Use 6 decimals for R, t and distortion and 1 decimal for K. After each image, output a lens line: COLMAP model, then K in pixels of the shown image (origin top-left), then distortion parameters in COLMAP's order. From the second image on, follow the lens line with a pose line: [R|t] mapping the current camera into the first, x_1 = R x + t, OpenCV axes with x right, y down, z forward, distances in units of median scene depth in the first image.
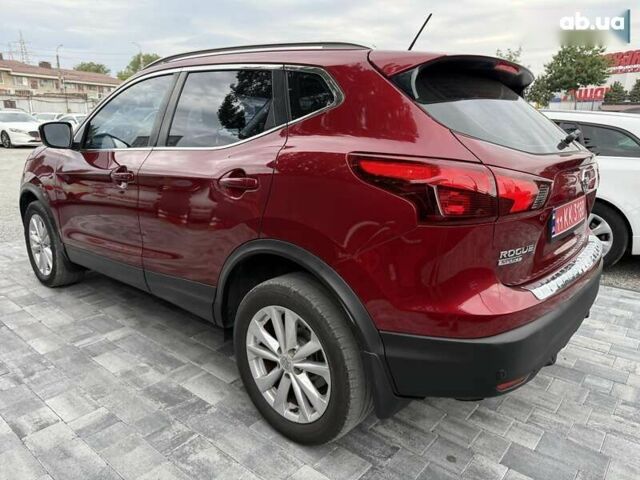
lens RADIAL K [[451.1, 0, 319.0], [0, 451.1, 248.5], [0, 0, 1]] dist [0.038762, -0.044024]
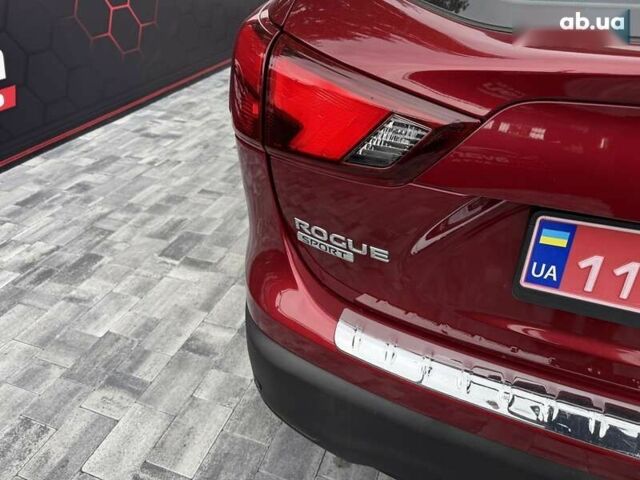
lens RADIAL K [[451.1, 0, 323.0], [0, 451.1, 249.7], [0, 0, 1]] dist [0.038762, -0.044024]
pose [[0.336979, 0.517724, -0.786389, 0.617267], [-0.220797, 0.855403, 0.468545, -0.156390], [0.915256, 0.015743, 0.402565, 0.596103]]
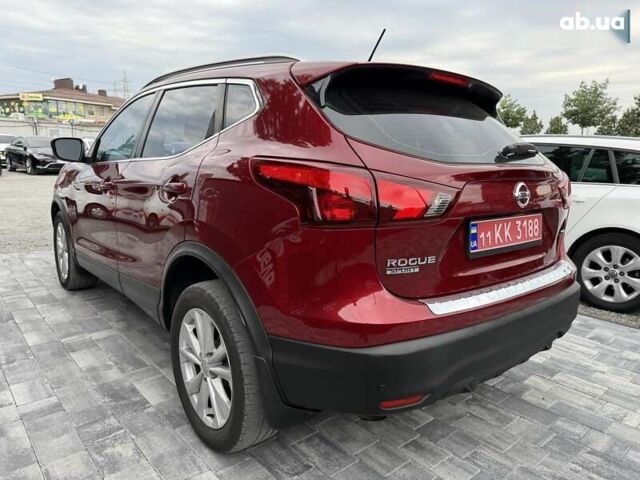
lens RADIAL K [[451.1, 0, 314.8], [0, 451.1, 250.1], [0, 0, 1]] dist [0.038762, -0.044024]
pose [[0.985612, 0.047578, -0.162191, 0.293087], [-0.058022, 0.996494, -0.060275, 0.038530], [0.158754, 0.068819, 0.984917, 0.025319]]
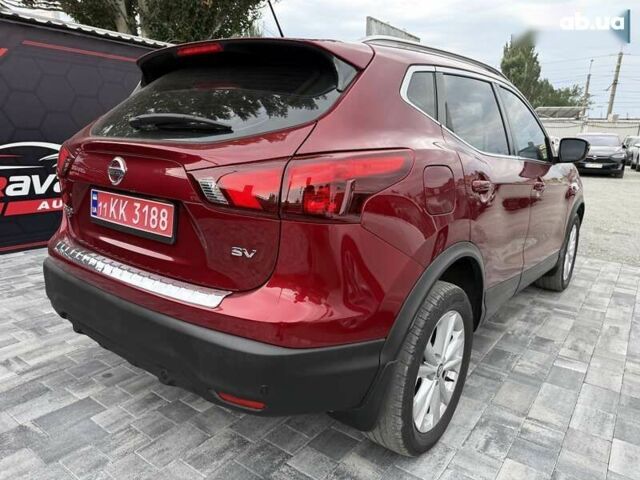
lens RADIAL K [[451.1, 0, 314.6], [0, 451.1, 250.4], [0, 0, 1]] dist [0.038762, -0.044024]
pose [[0.055828, 0.229596, -0.971684, 1.334544], [-0.297221, 0.932902, 0.203355, -0.268022], [0.953175, 0.277452, 0.120323, 1.171335]]
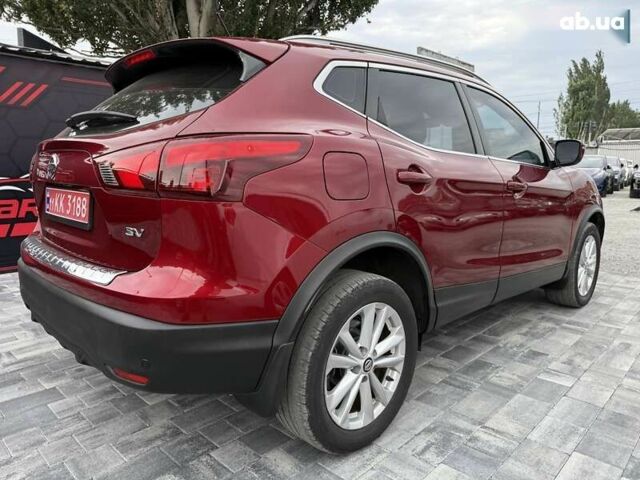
lens RADIAL K [[451.1, 0, 315.8], [0, 451.1, 250.4], [0, 0, 1]] dist [0.038762, -0.044024]
pose [[-0.076647, 0.161571, -0.983880, 1.356339], [-0.272527, 0.945811, 0.176550, -0.271882], [0.959090, 0.281666, -0.028462, 1.446799]]
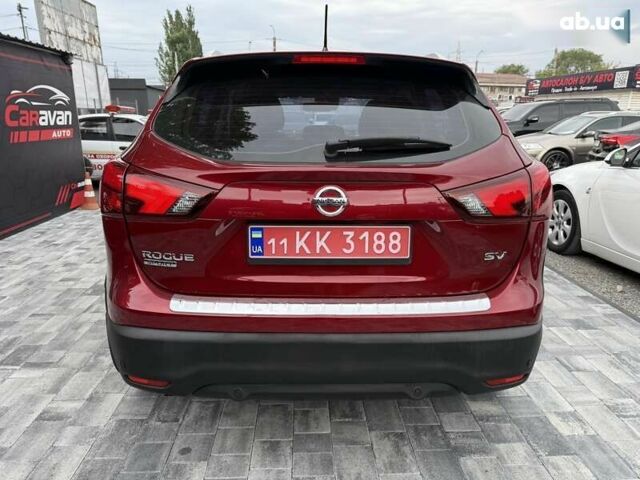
lens RADIAL K [[451.1, 0, 319.9], [0, 451.1, 246.0], [0, 0, 1]] dist [0.038762, -0.044024]
pose [[0.672587, 0.190118, -0.715179, 1.030330], [-0.193457, 0.977999, 0.078048, -0.118584], [0.714283, 0.085862, 0.694570, 0.413597]]
